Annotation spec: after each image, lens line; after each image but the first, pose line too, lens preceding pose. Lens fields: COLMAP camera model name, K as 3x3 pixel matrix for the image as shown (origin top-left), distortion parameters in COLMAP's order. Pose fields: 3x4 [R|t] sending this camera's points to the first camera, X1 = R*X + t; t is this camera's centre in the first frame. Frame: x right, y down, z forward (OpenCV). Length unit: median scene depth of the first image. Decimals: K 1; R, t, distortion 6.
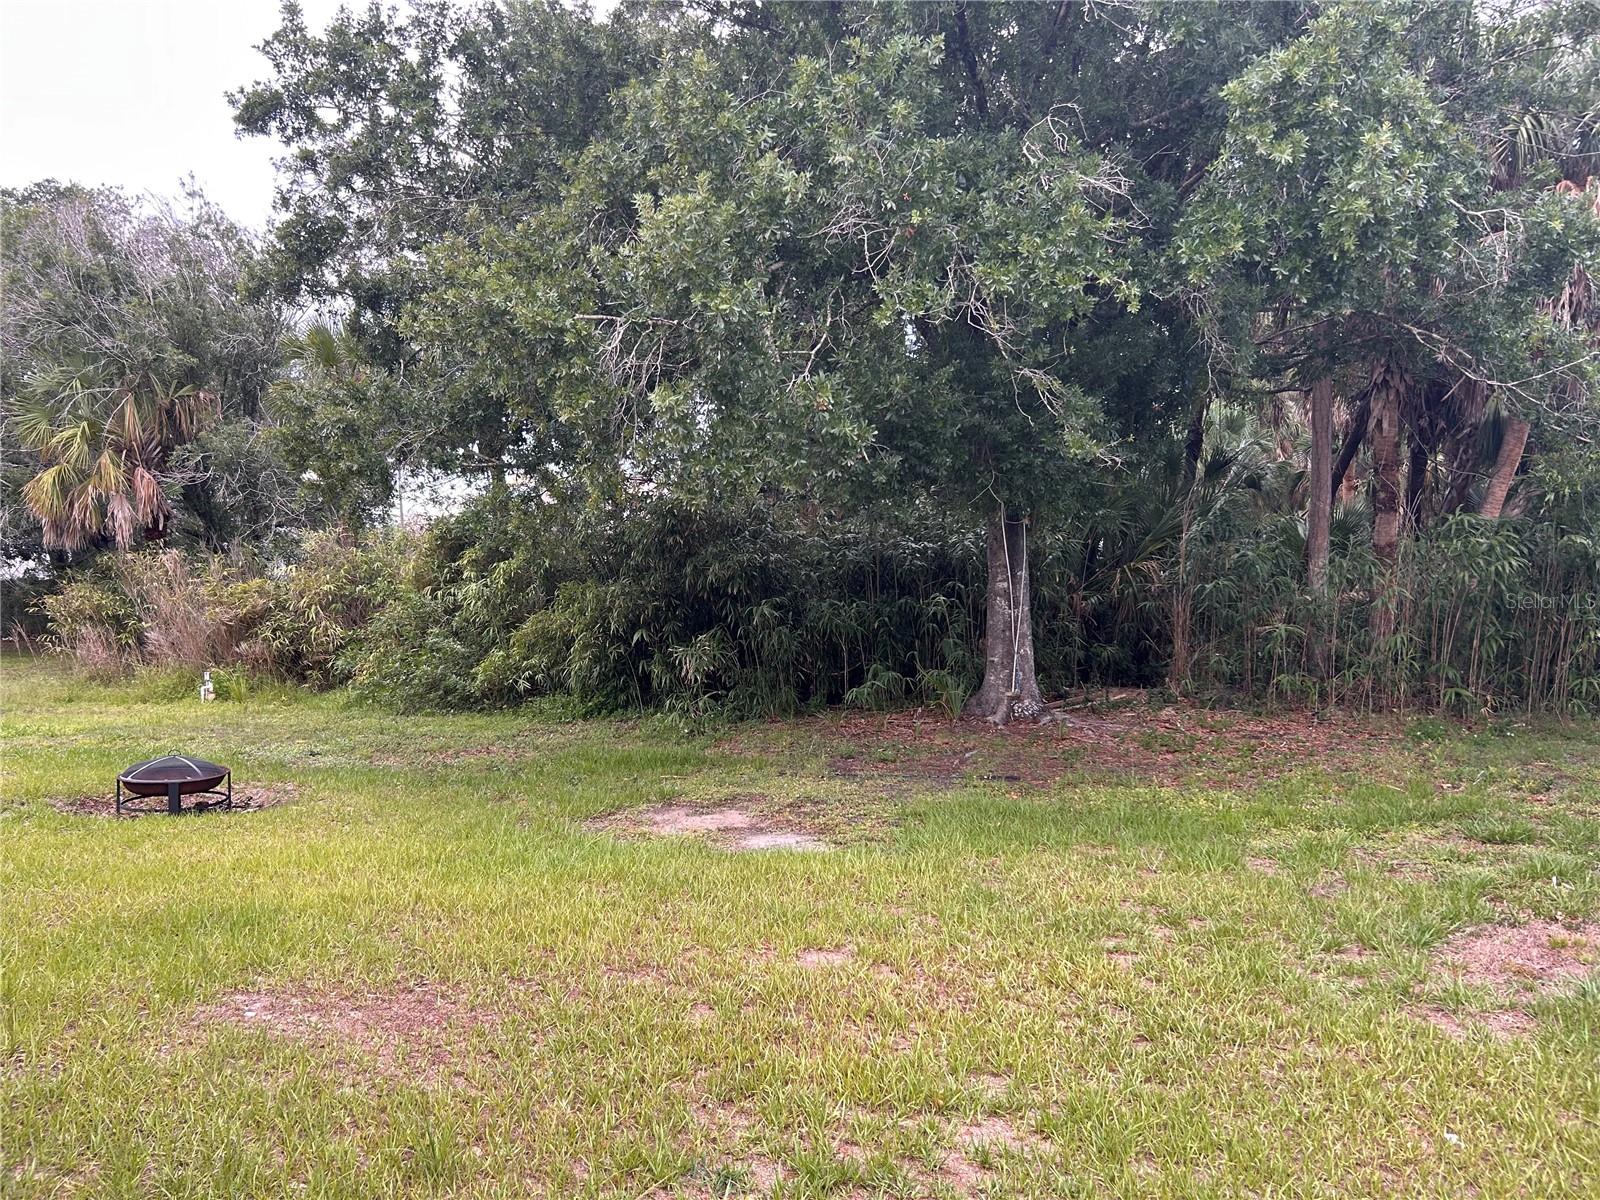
lens RADIAL K [[1212.3, 0, 796.3], [0, 1212.3, 614.5], [0, 0, 1]] dist [0.037982, -0.044971]
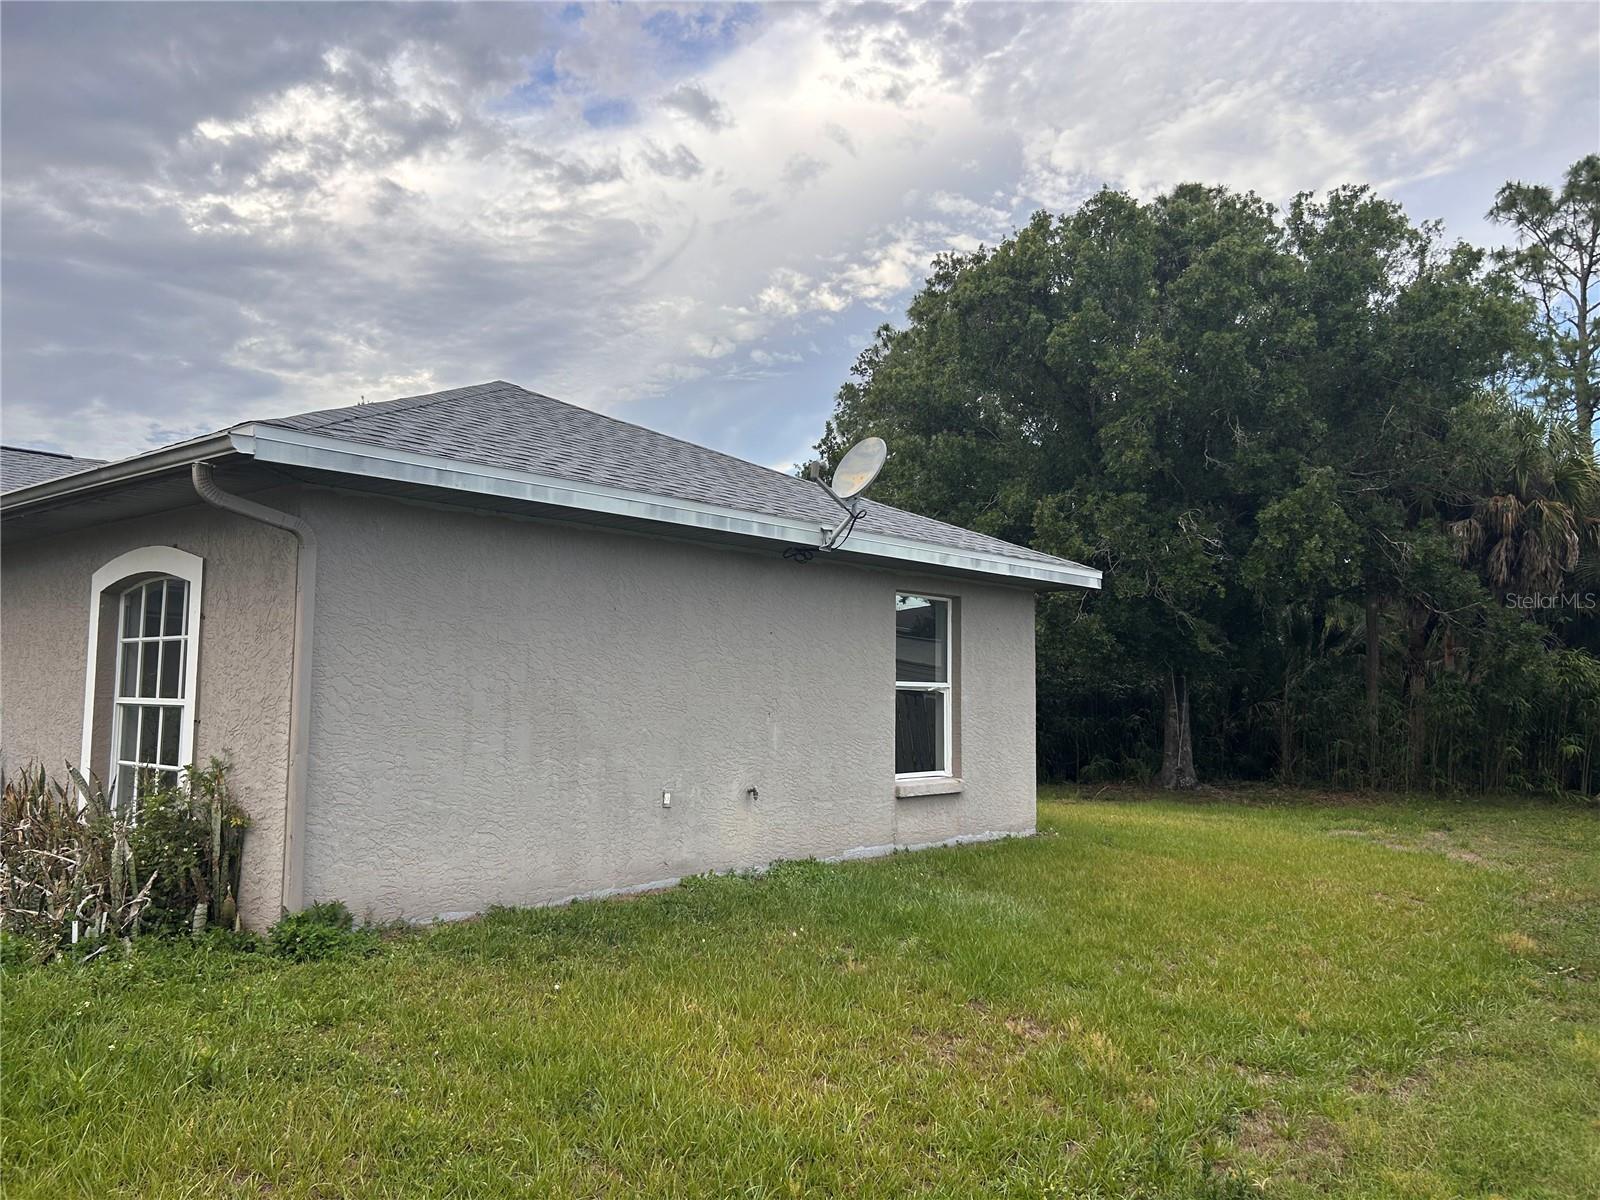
lens RADIAL K [[1212.3, 0, 784.3], [0, 1212.3, 611.6], [0, 0, 1]] dist [0.037982, -0.044971]
pose [[0.988331, 0.022682, -0.150620, -0.124396], [-0.039694, 0.993036, -0.110922, 0.050911], [0.147055, 0.115606, 0.982349, -0.828616]]
